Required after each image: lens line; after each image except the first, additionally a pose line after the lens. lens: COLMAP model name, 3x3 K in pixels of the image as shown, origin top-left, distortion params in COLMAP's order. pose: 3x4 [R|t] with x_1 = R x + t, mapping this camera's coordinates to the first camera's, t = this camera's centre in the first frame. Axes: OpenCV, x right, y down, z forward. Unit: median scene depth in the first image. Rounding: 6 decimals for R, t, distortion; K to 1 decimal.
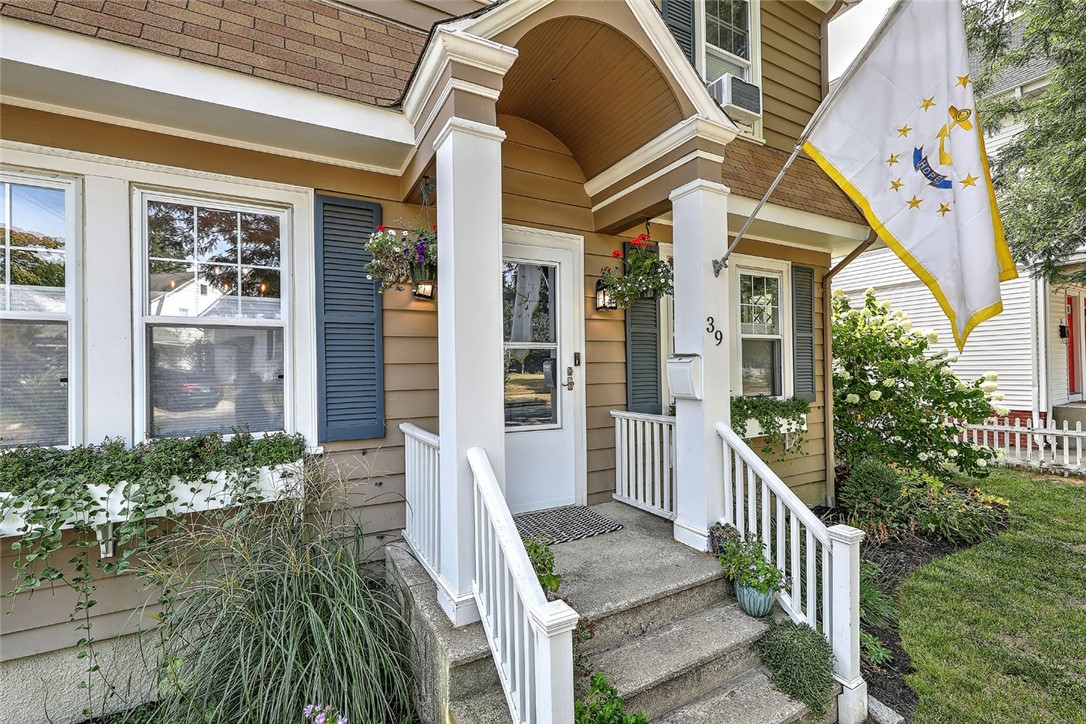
lens RADIAL K [[463.6, 0, 543.0], [0, 463.6, 362.0], [0, 0, 1]] dist [-0.001458, -0.000217]
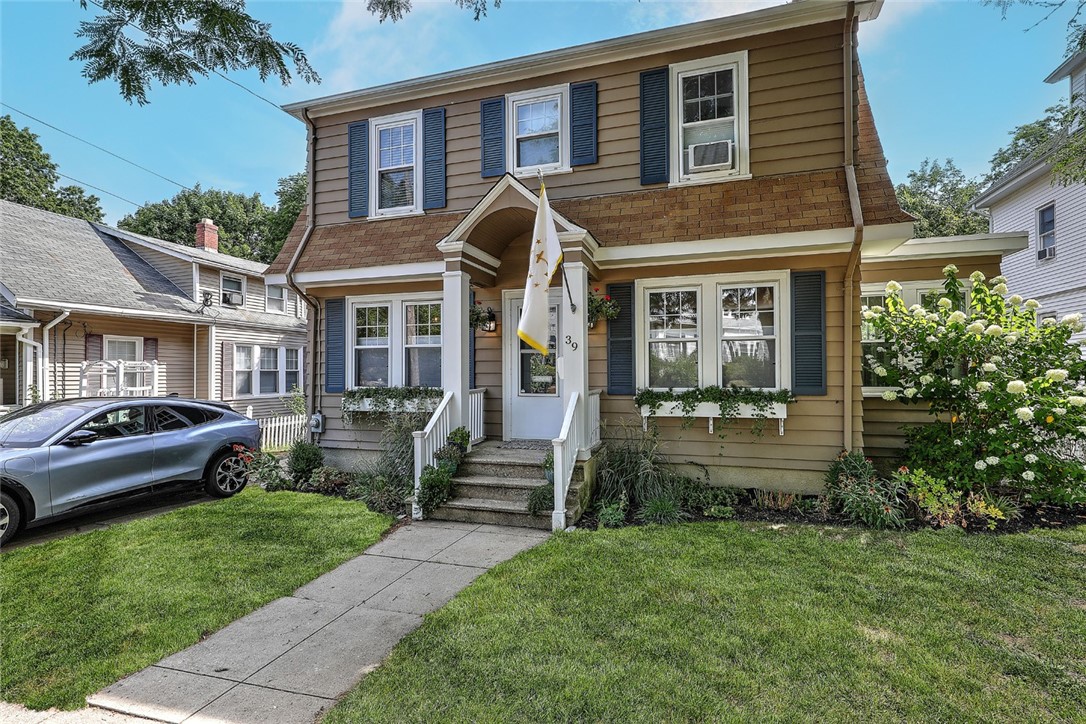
lens RADIAL K [[516.0, 0, 547.3], [0, 516.0, 363.6], [0, 0, 1]] dist [0.000264, 0.000374]
pose [[0.689191, -0.000881, -0.724580, 1.469554], [0.005154, 0.999980, 0.003687, 0.006675], [0.724562, -0.006276, 0.689181, -0.415592]]
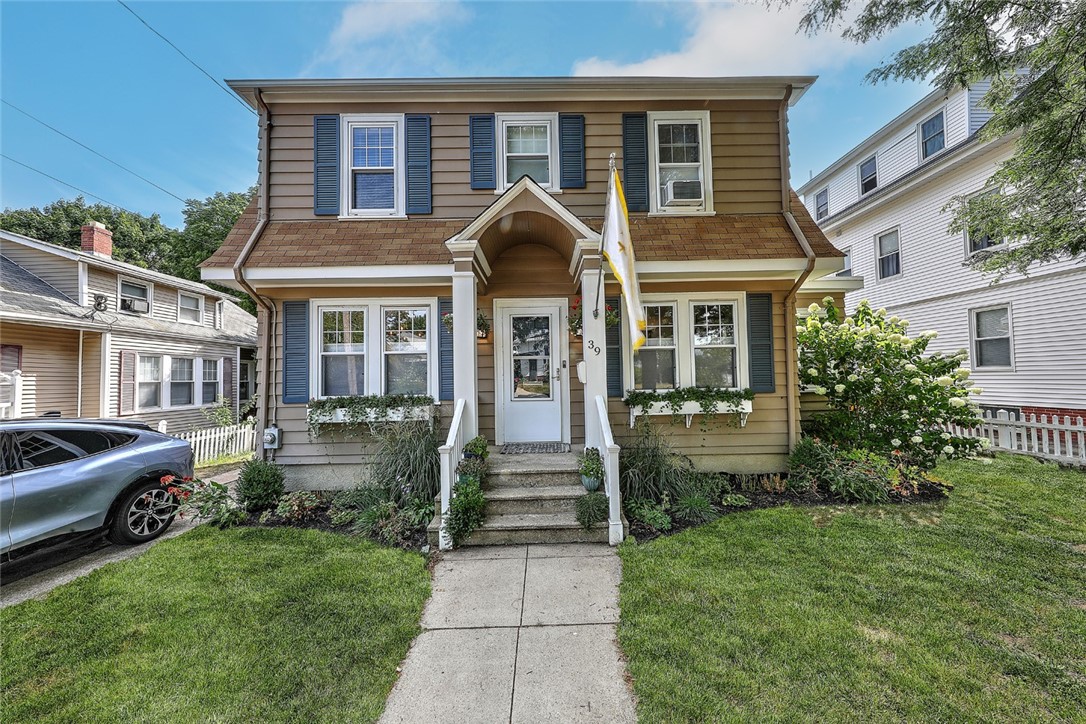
lens RADIAL K [[361.4, 0, 545.7], [0, 361.4, 365.8], [0, 0, 1]] dist [0.000276, -0.000199]
pose [[0.883210, -0.018677, -0.468607, 0.721121], [0.012800, 0.999794, -0.015724, 0.023533], [0.468804, 0.007889, 0.883267, -0.336265]]
